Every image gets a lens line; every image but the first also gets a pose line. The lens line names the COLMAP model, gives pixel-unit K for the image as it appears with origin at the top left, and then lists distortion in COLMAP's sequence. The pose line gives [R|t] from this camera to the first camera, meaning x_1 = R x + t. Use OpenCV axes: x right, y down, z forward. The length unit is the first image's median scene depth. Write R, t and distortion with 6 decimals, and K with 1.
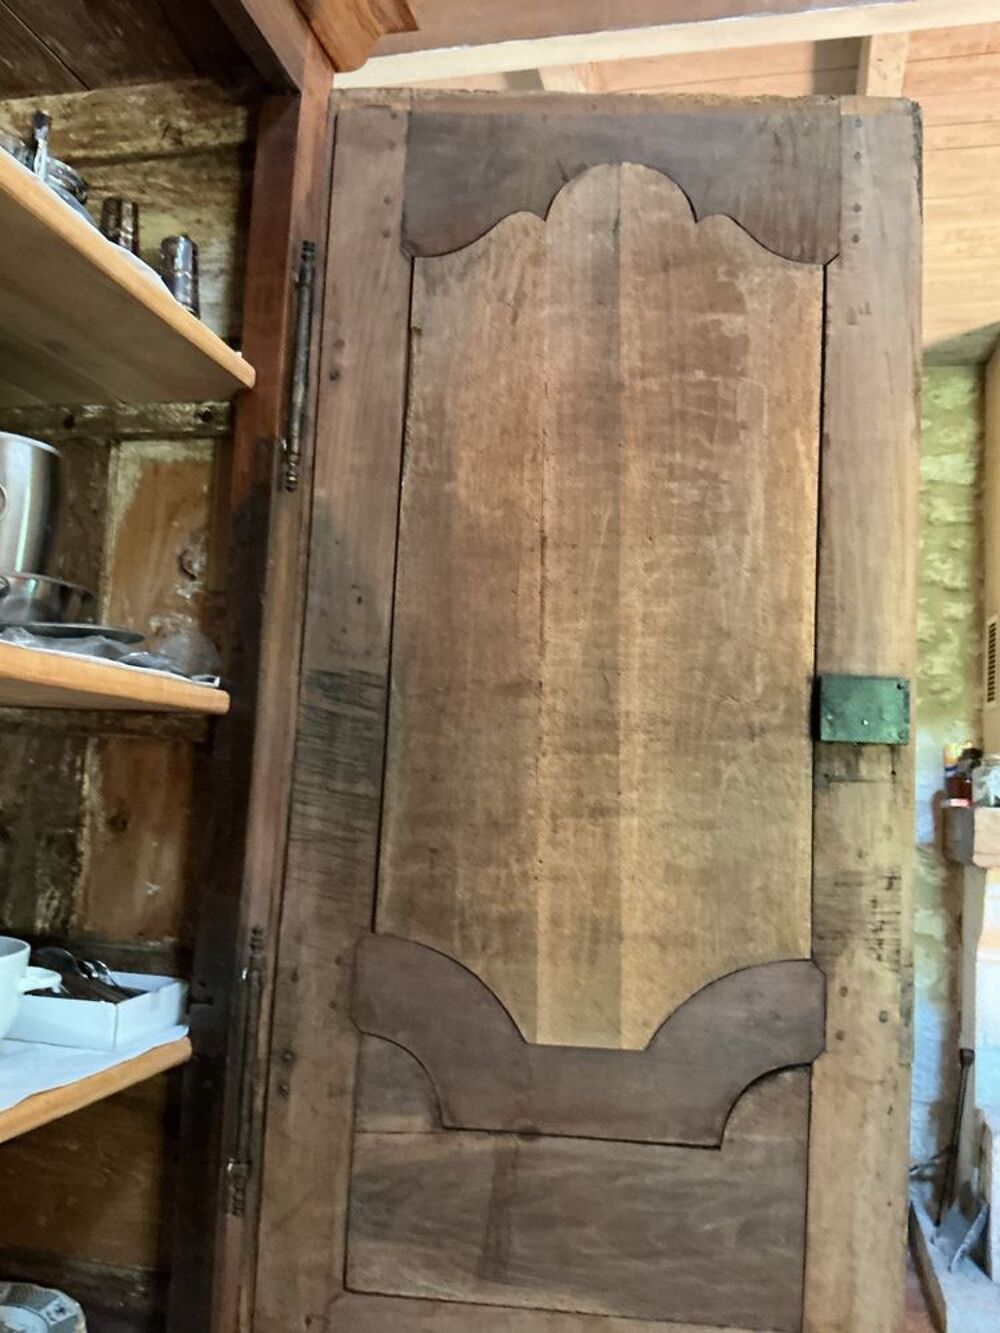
lens RADIAL K [[1133.0, 0, 507.0], [0, 1133.0, 679.4], [0, 0, 1]] dist [0.094898, -0.201847]
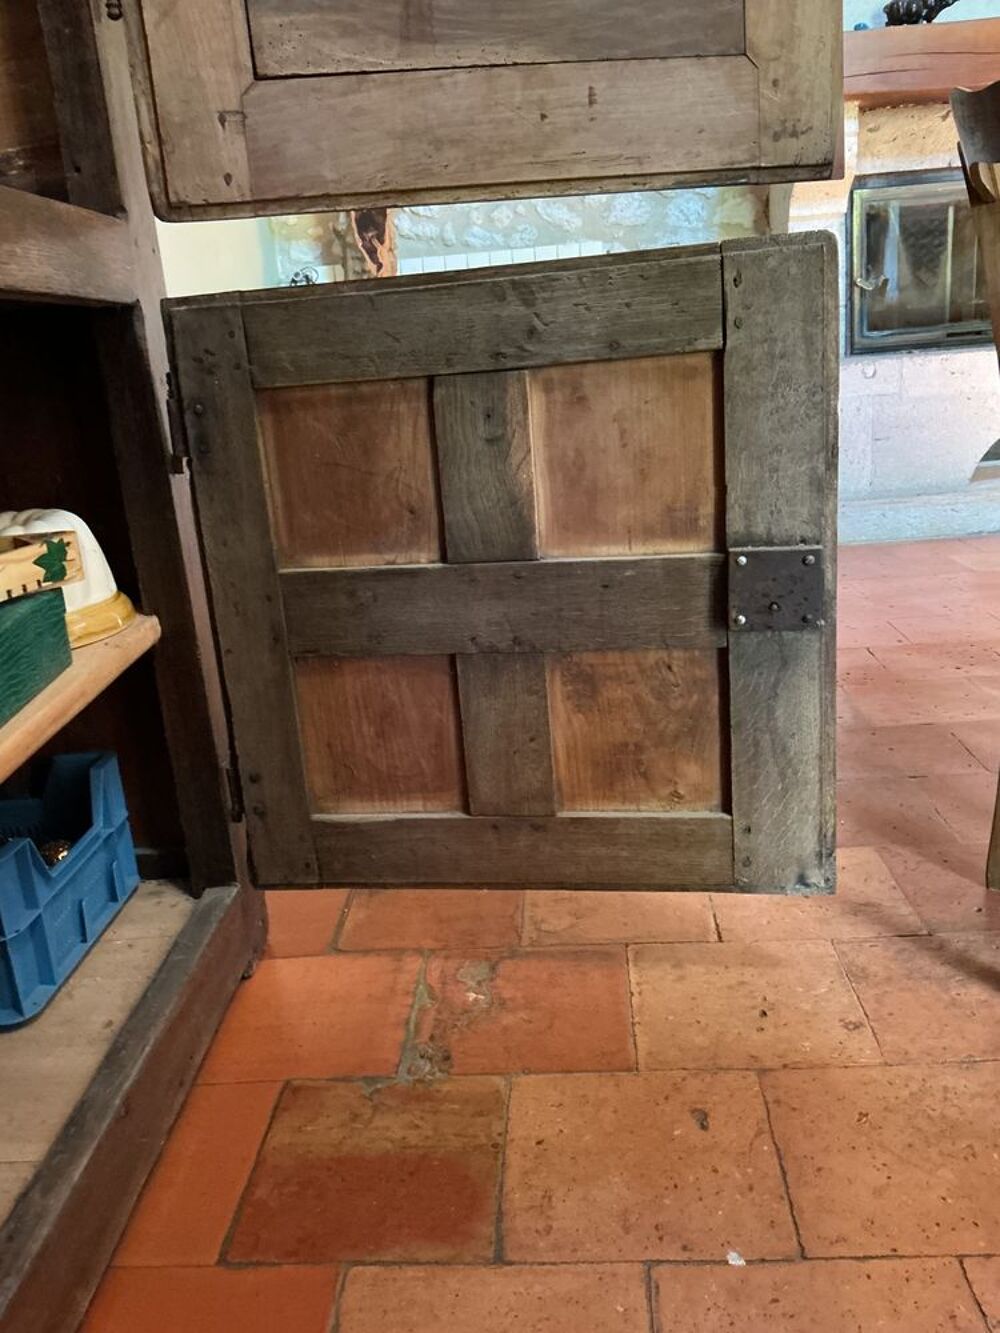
lens RADIAL K [[1133.0, 0, 507.5], [0, 1133.0, 661.2], [0, 0, 1]] dist [0.094898, -0.201847]
pose [[0.972768, -0.178626, 0.147697, -0.147759], [0.108577, 0.914176, 0.390504, 0.557710], [-0.204775, -0.363833, 0.908676, -0.015535]]
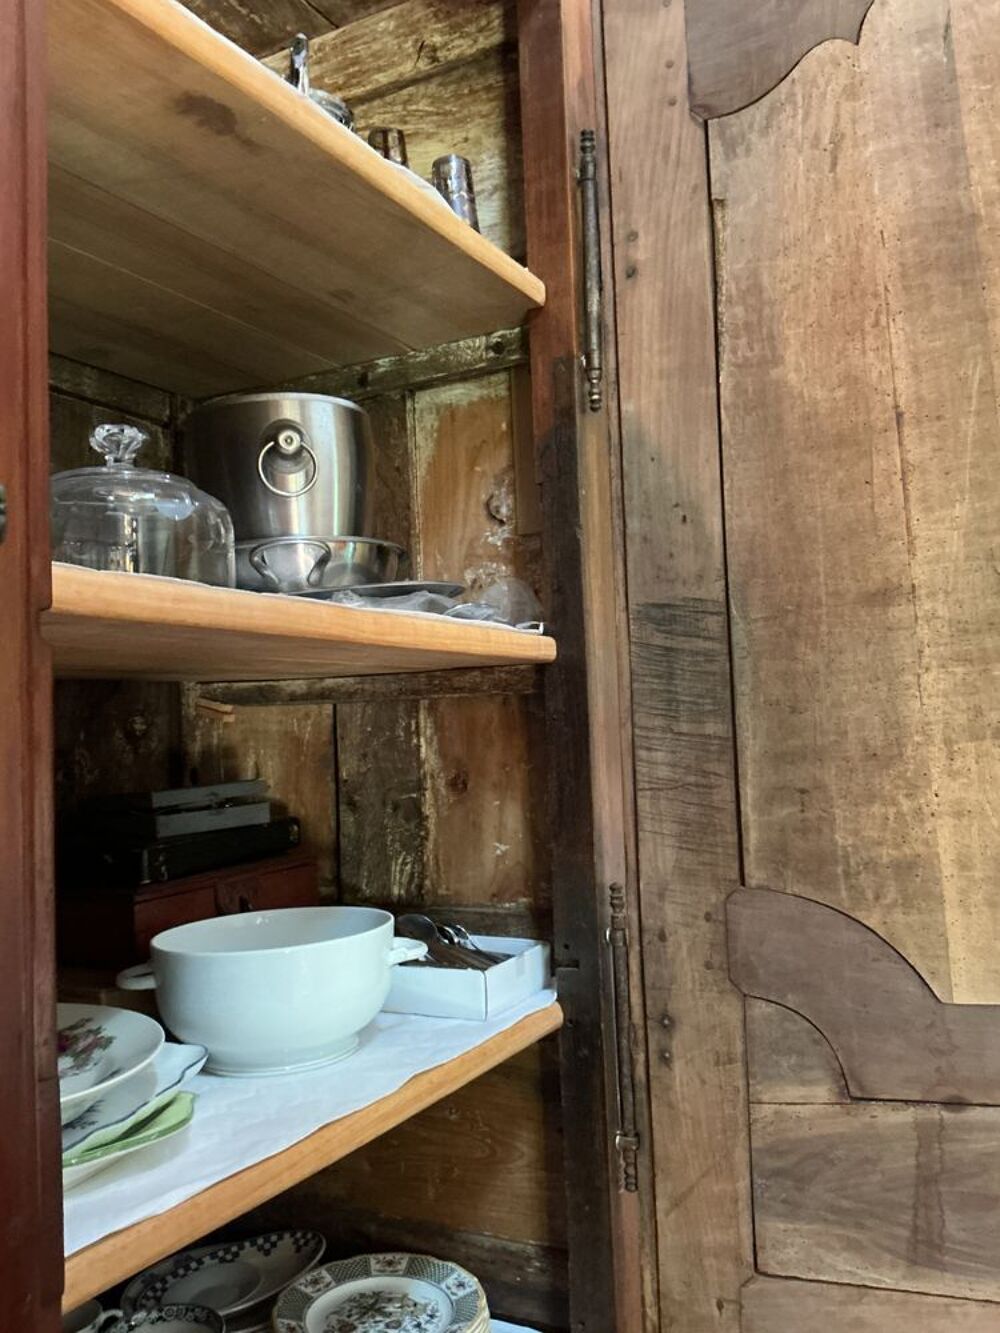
lens RADIAL K [[1133.0, 0, 496.0], [0, 1133.0, 688.0], [0, 0, 1]] dist [0.094898, -0.201847]
pose [[0.959233, -0.096651, -0.265575, -0.048591], [0.112248, 0.992699, 0.044158, 0.005771], [0.259368, -0.072168, 0.963078, 0.089955]]
